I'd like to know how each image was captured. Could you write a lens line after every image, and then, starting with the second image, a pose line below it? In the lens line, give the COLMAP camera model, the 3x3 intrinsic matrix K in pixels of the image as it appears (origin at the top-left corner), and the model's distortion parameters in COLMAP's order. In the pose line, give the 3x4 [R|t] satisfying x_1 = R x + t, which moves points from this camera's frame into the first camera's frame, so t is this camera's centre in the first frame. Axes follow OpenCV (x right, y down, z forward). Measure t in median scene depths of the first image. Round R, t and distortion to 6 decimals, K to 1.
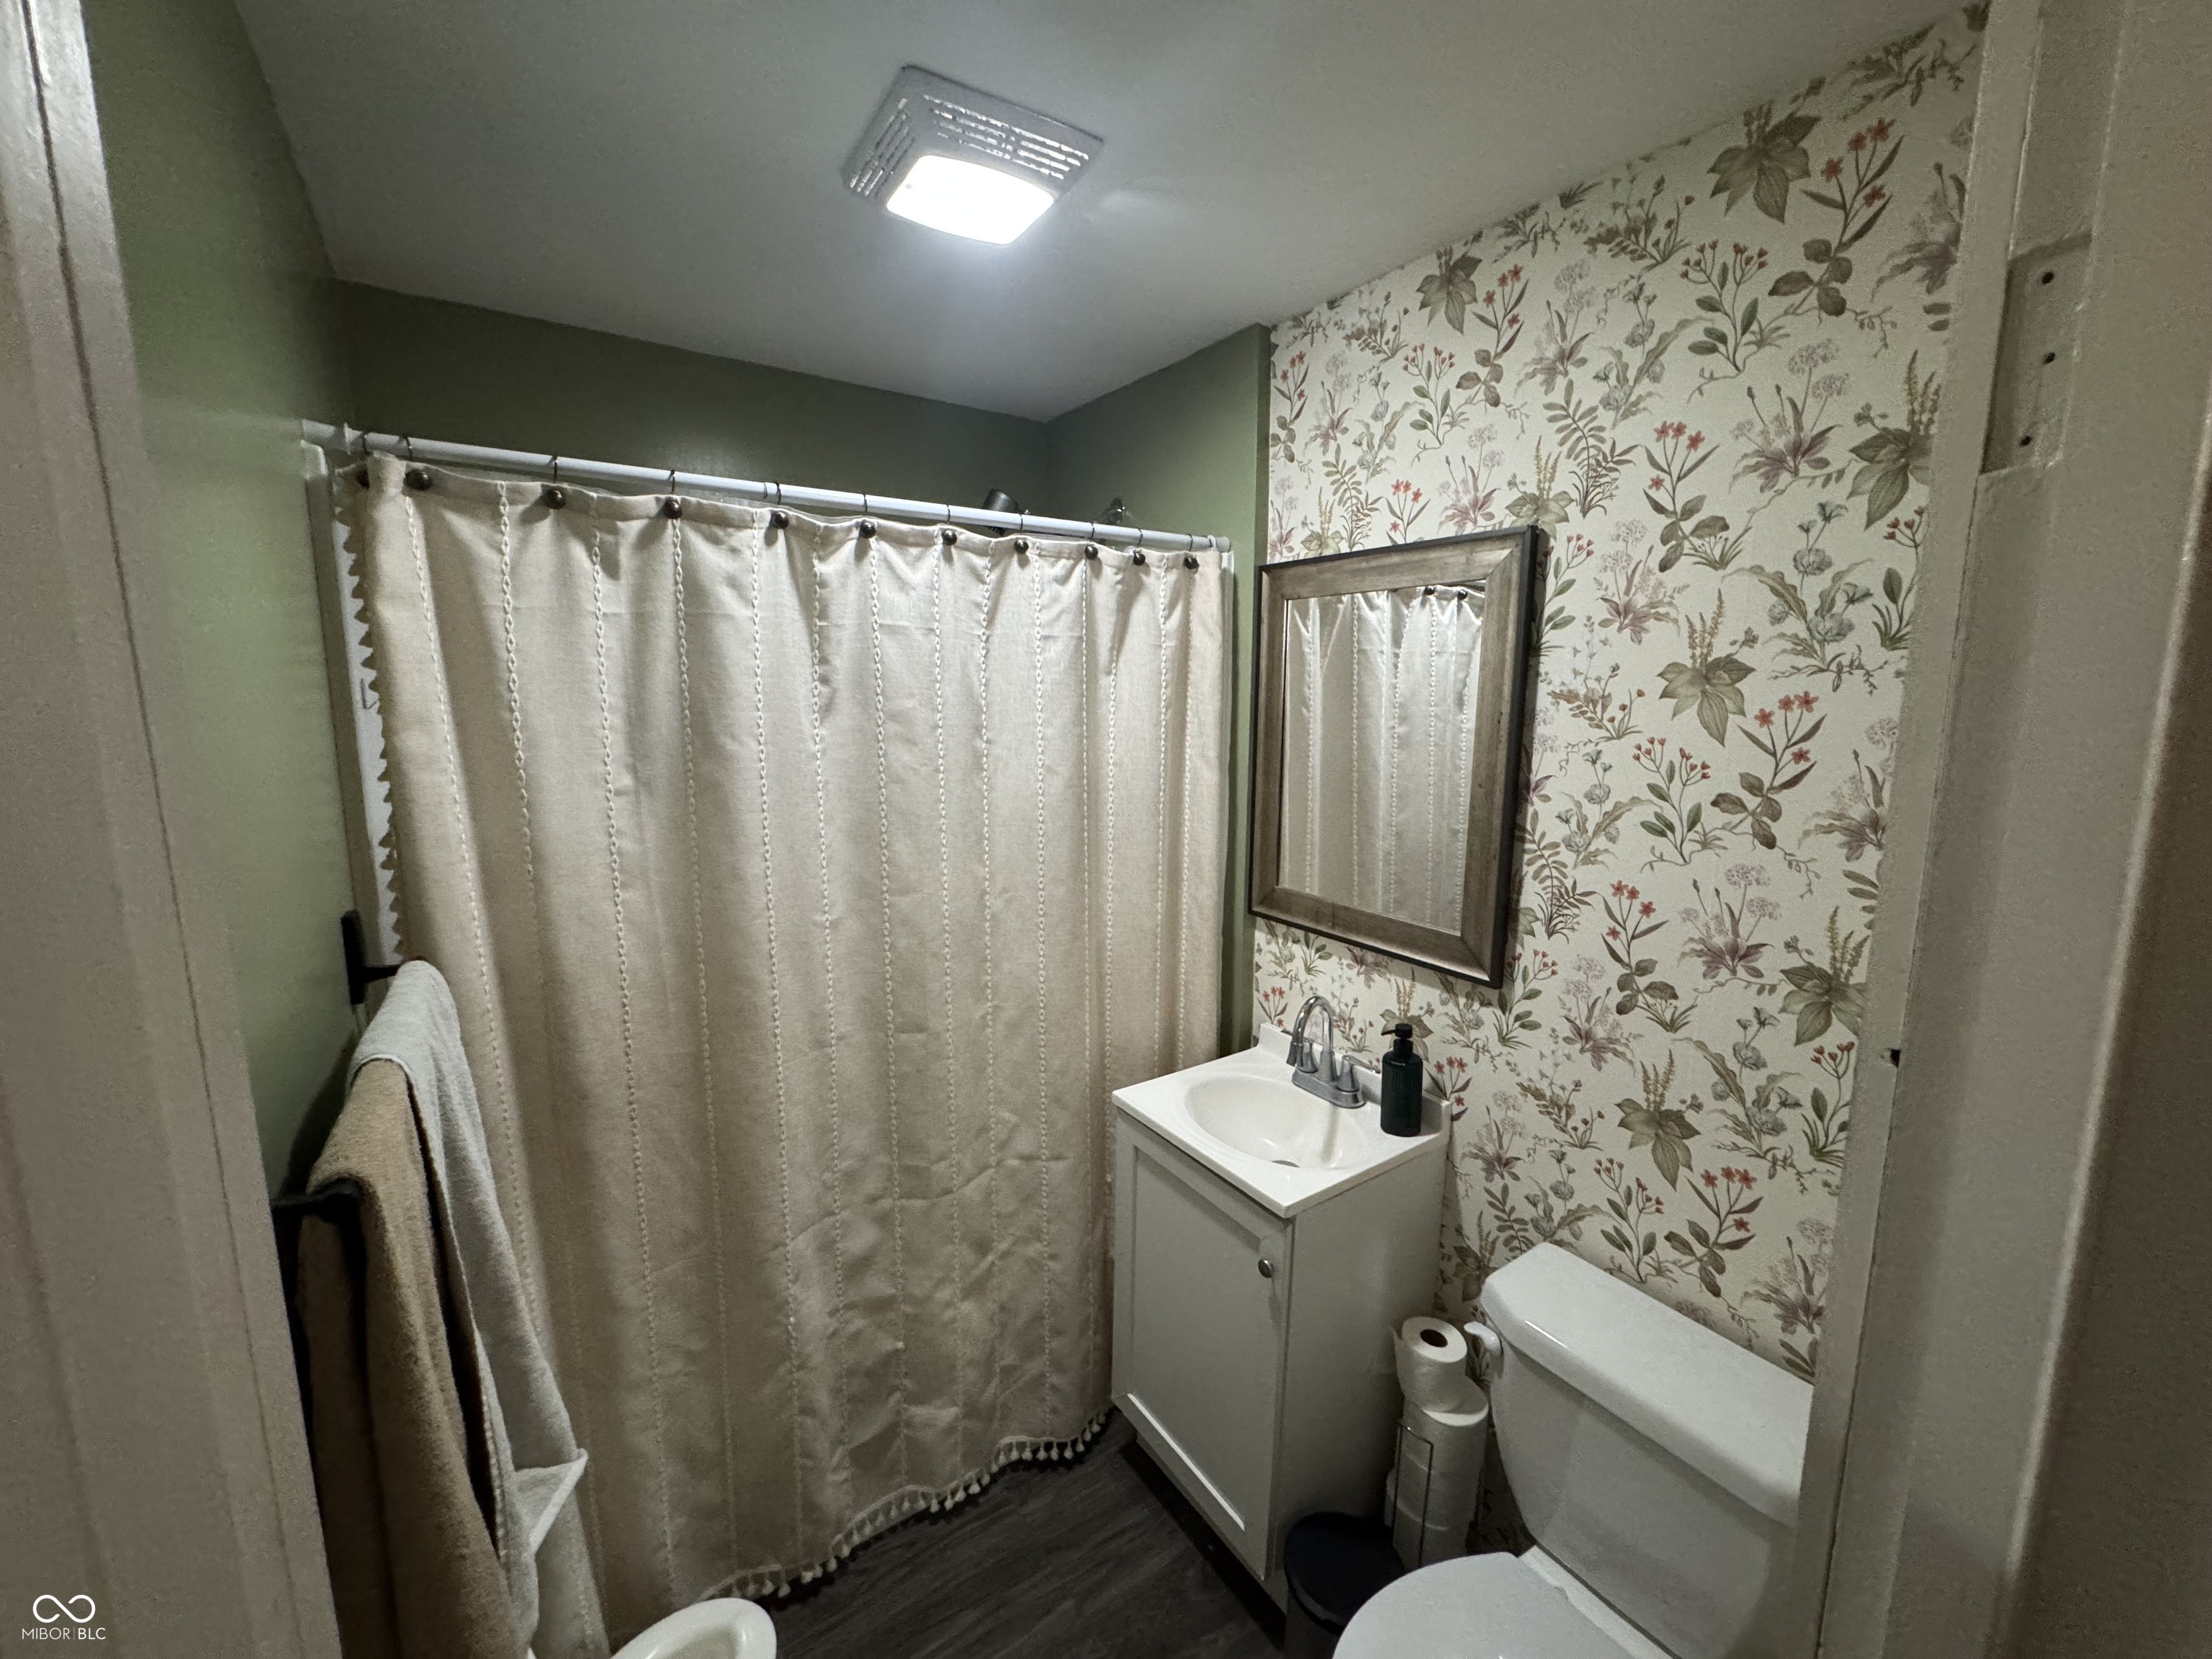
lens RADIAL K [[874.1, 0, 1106.8], [0, 874.1, 824.7], [0, 0, 1]] dist [-0.002901, 0.000544]
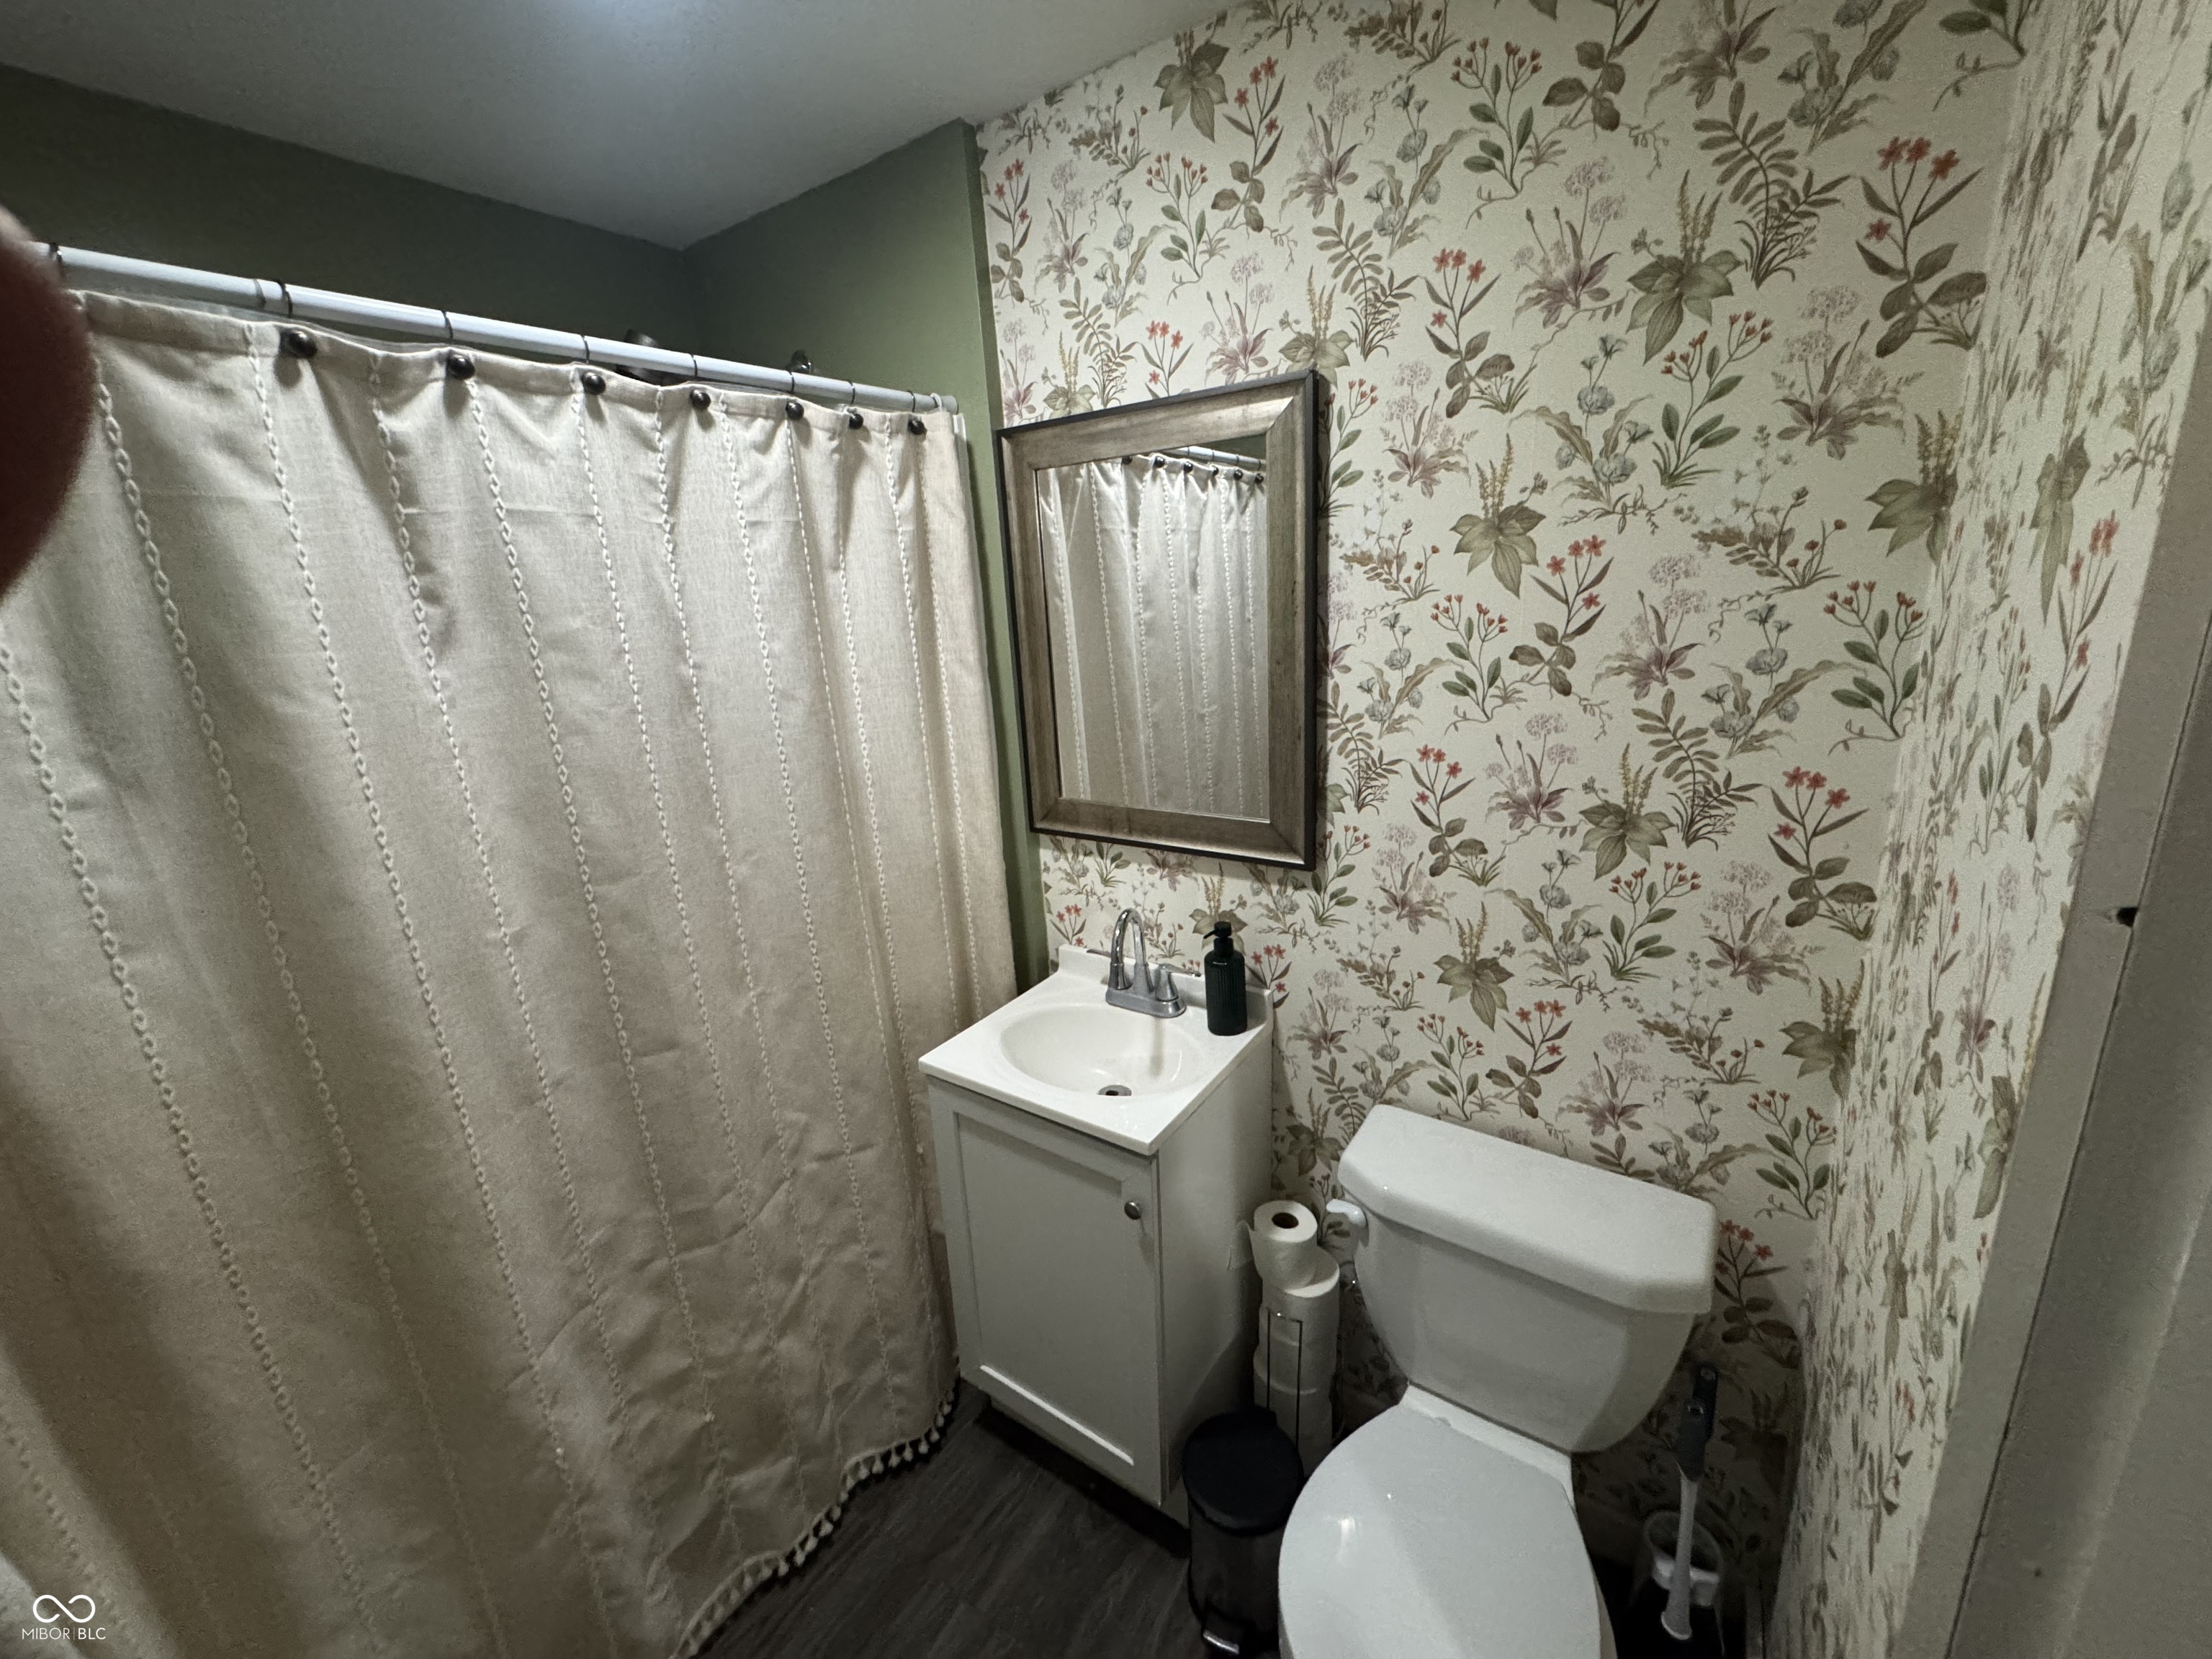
lens RADIAL K [[874.1, 0, 1102.9], [0, 874.1, 824.3], [0, 0, 1]] dist [-0.002901, 0.000544]
pose [[0.933290, -0.153150, 0.324829, -0.081892], [0.118653, 0.985214, 0.123595, -0.012034], [-0.338955, -0.076808, 0.937662, 0.168019]]
